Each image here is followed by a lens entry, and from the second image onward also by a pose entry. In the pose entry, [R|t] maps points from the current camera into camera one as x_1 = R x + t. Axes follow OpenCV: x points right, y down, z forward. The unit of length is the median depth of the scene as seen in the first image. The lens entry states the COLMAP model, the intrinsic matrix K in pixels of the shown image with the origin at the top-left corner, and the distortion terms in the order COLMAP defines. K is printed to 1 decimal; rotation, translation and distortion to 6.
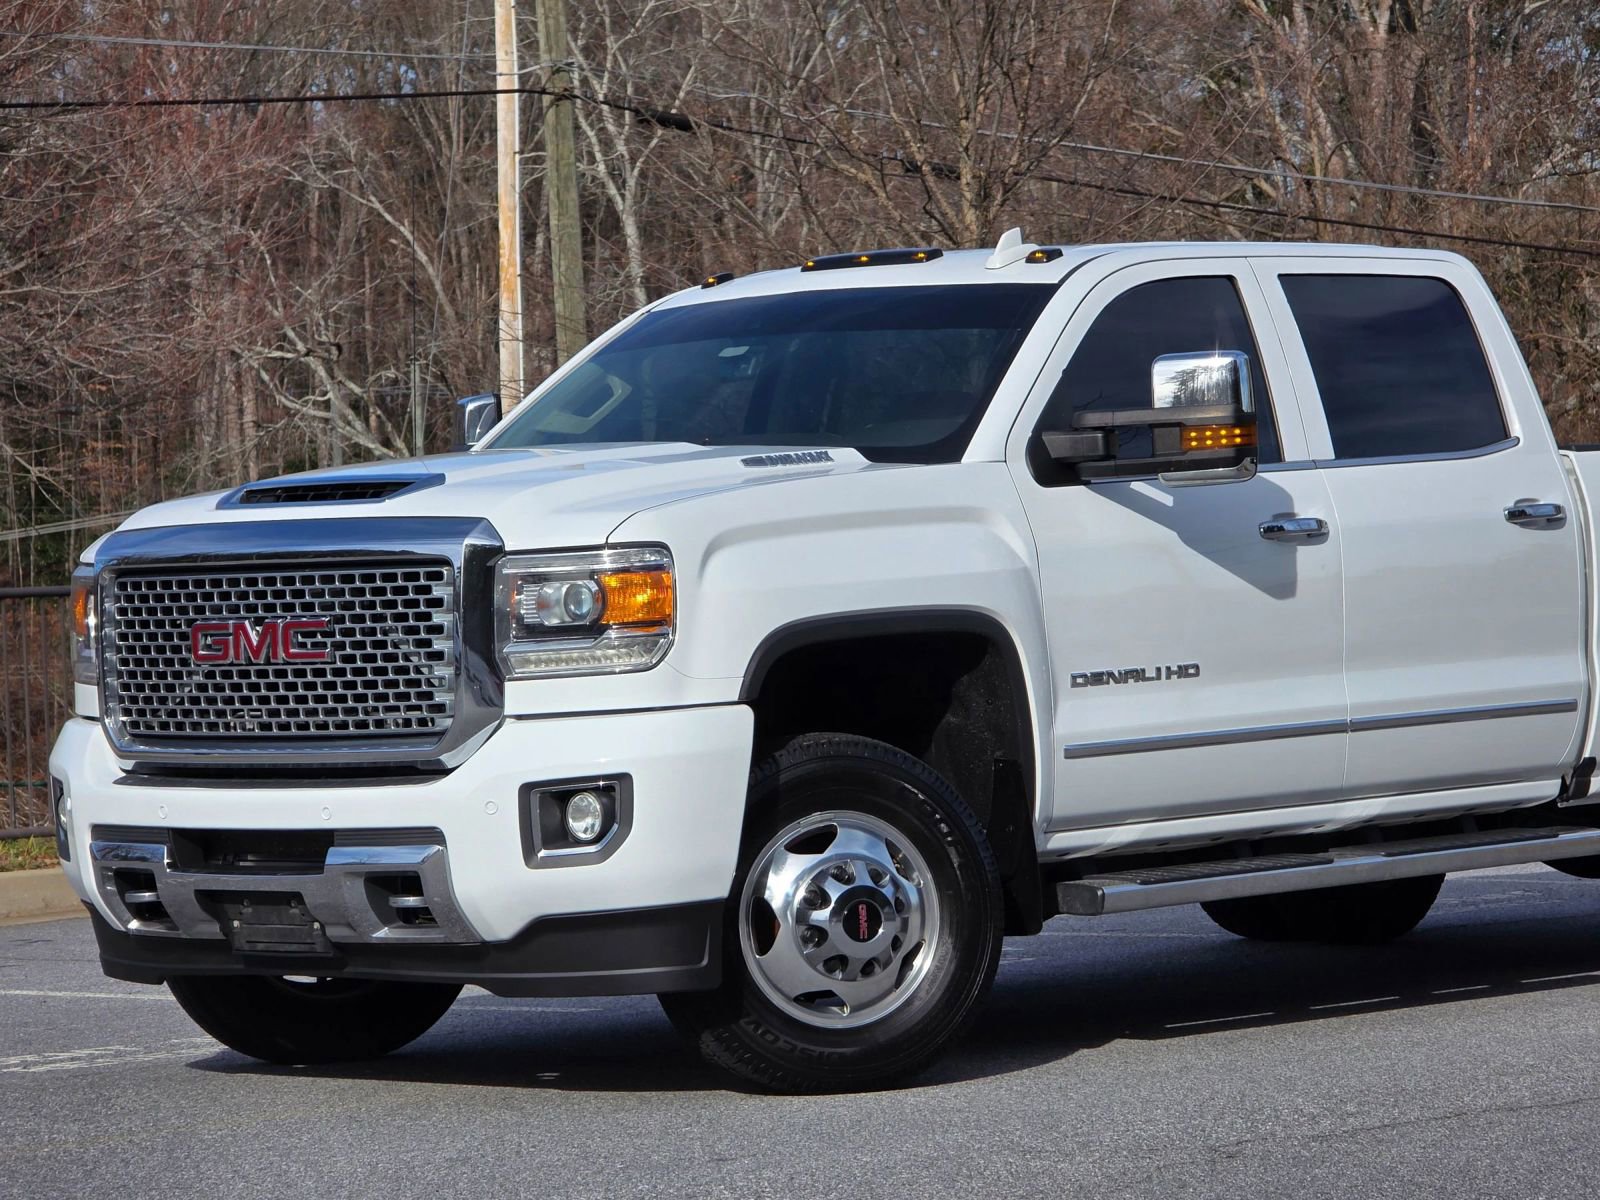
lens RADIAL K [[6689.3, 0, 800.0], [0, 6689.3, 600.0], [0, 0, 1]] dist [0.182511, 2.846060]
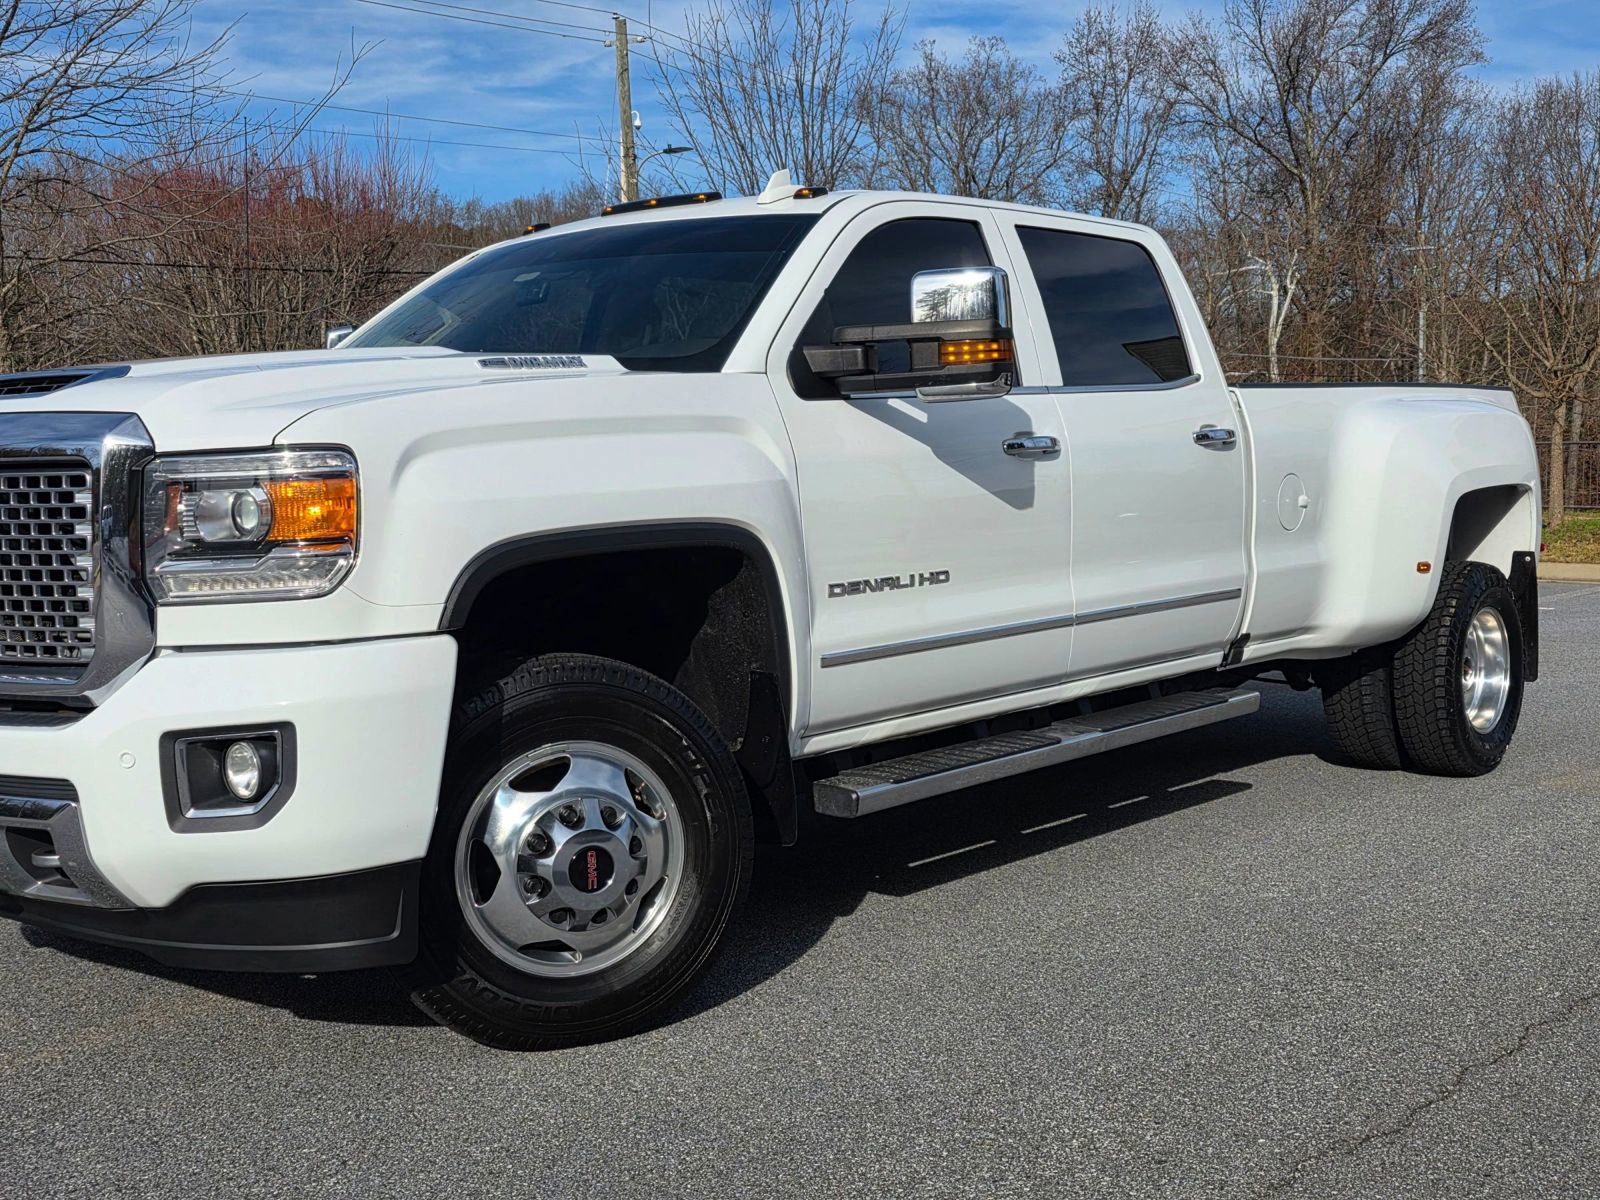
lens RADIAL K [[1995.5, 0, 825.9], [0, 1995.5, 597.2], [0, 0, 1]] dist [0.204787, -0.695120]
pose [[0.999500, 0.009232, 0.030234, 0.032123], [-0.010956, 0.998294, 0.057353, -0.004547], [-0.029653, -0.057656, 0.997896, 0.723186]]
